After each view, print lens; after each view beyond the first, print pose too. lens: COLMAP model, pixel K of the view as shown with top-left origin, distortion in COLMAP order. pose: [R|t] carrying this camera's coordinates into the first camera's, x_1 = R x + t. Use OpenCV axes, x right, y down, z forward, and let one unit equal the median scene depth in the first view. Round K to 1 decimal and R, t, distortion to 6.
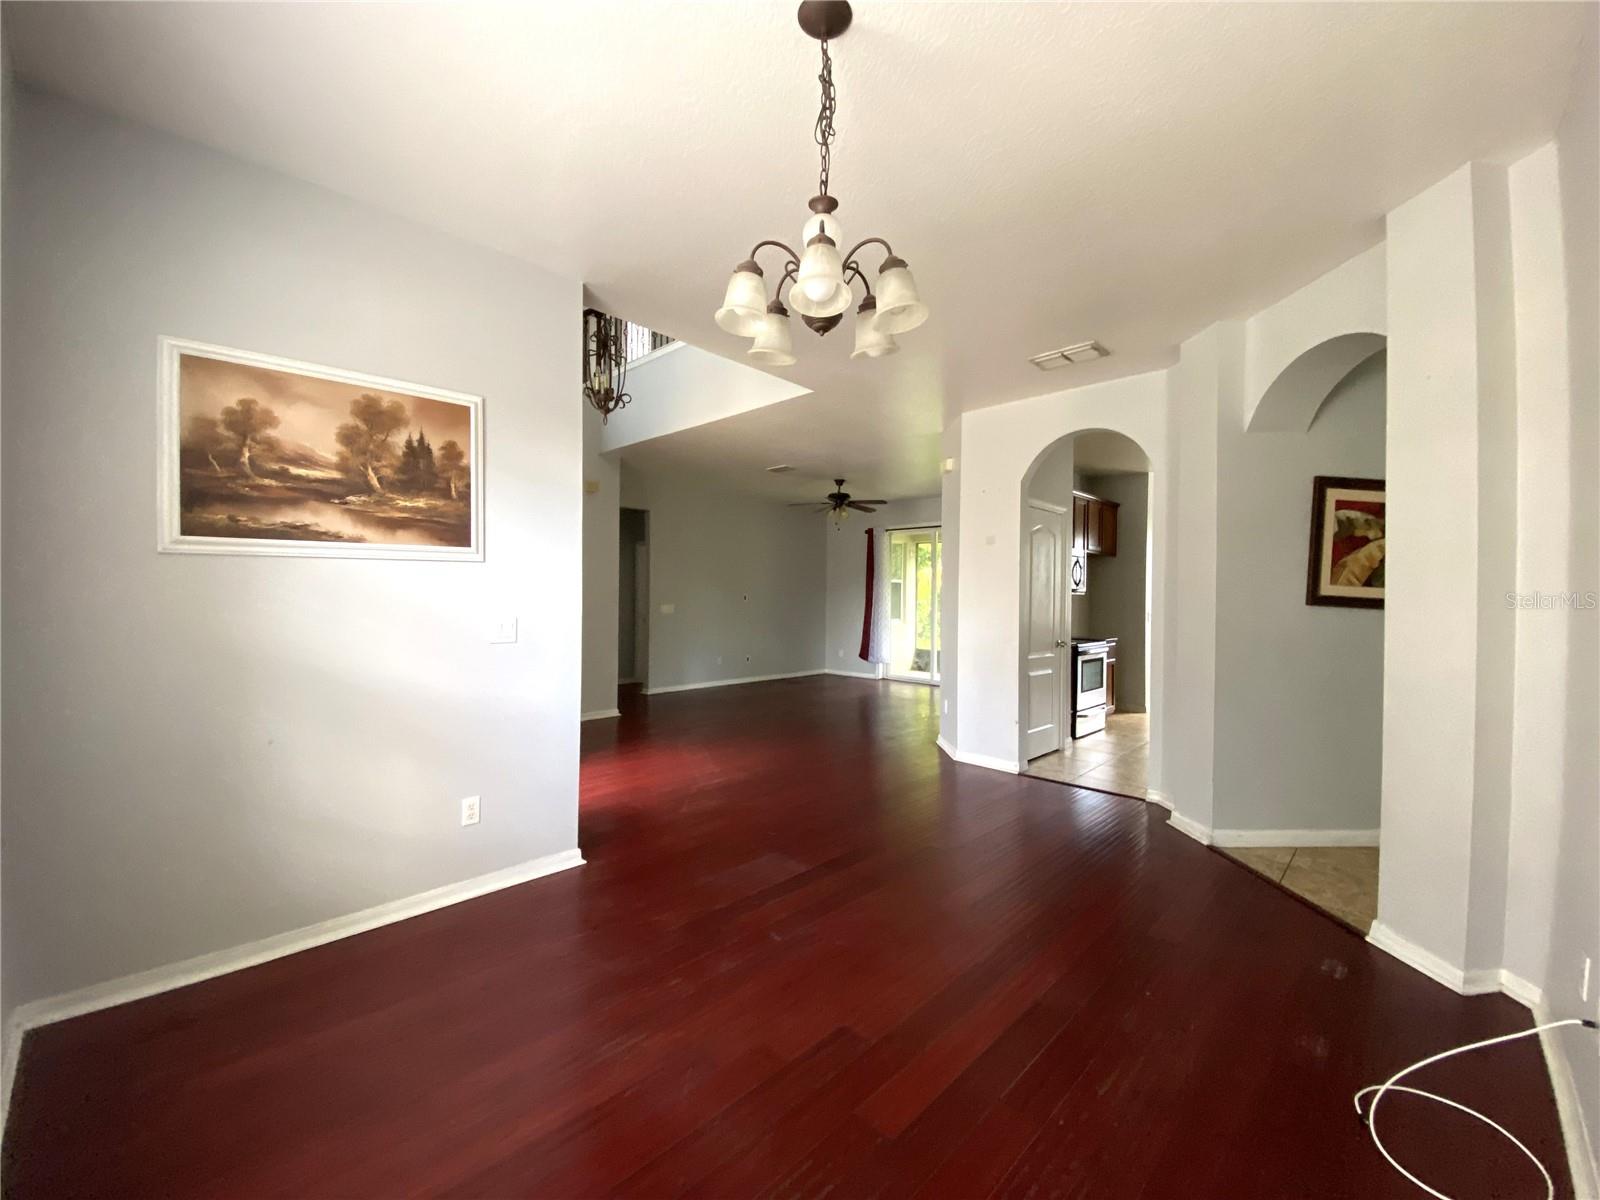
lens RADIAL K [[645.2, 0, 793.5], [0, 645.2, 598.1], [0, 0, 1]] dist [0.009329, -0.007547]
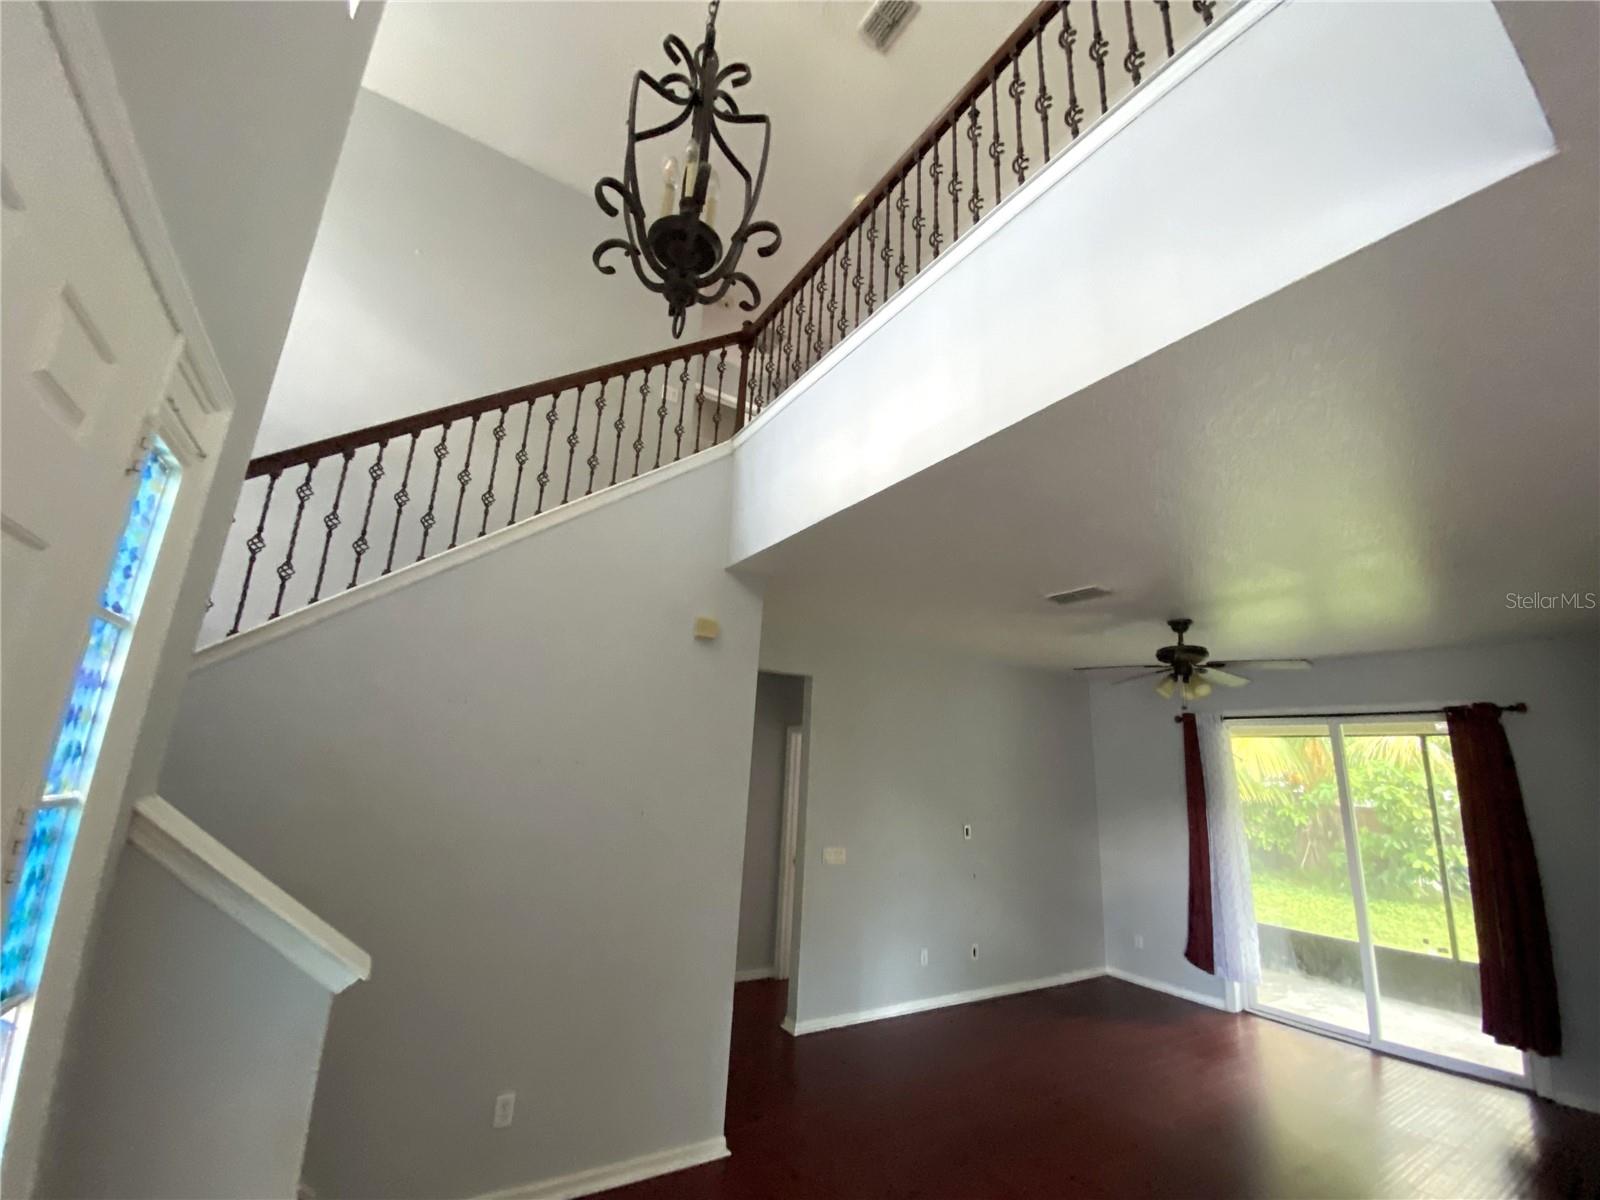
lens RADIAL K [[645.2, 0, 791.7], [0, 645.2, 605.2], [0, 0, 1]] dist [0.009329, -0.007547]
pose [[0.972479, -0.016682, -0.232392, -0.096134], [-0.043175, 0.967255, -0.250106, -0.048206], [0.228954, 0.253257, 0.939915, 0.401089]]
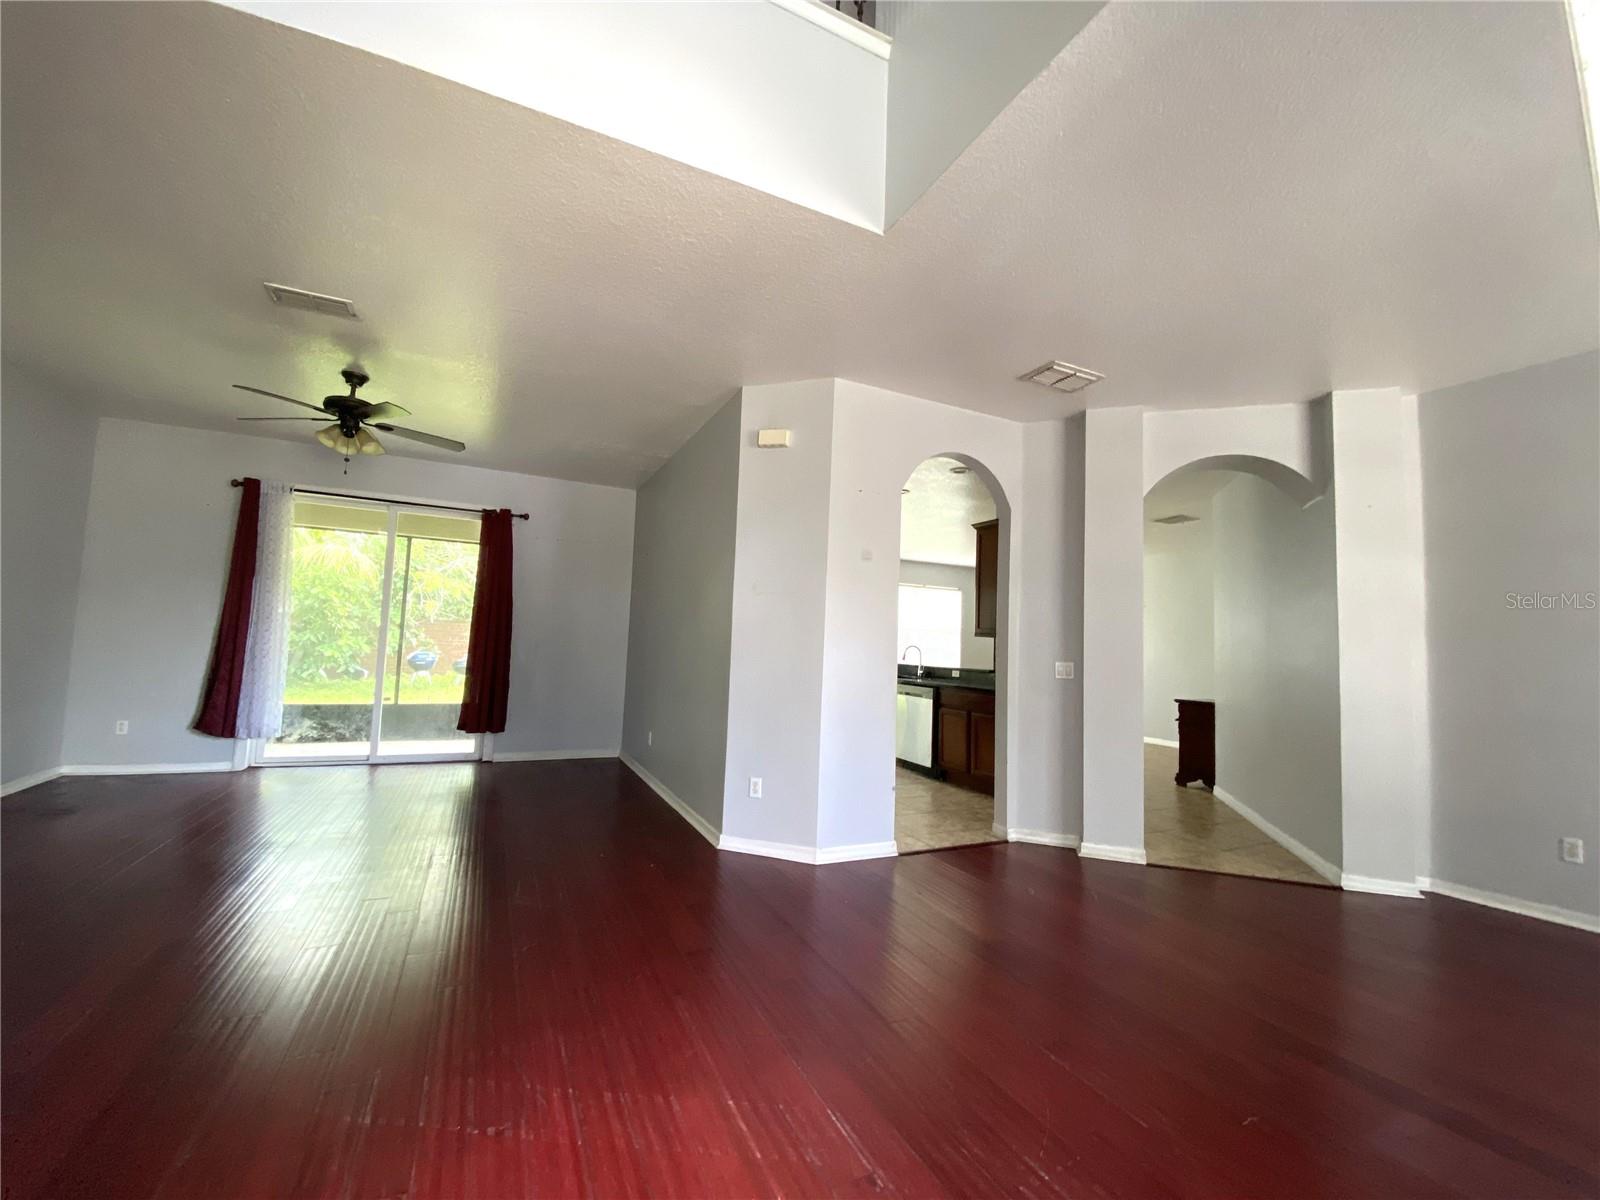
lens RADIAL K [[645.2, 0, 803.9], [0, 645.2, 607.4], [0, 0, 1]] dist [0.009329, -0.007547]
pose [[0.328776, 0.068645, 0.941910, -0.243059], [-0.036663, 0.997531, -0.059901, 0.011622], [-0.943696, -0.014839, 0.330481, 0.459466]]
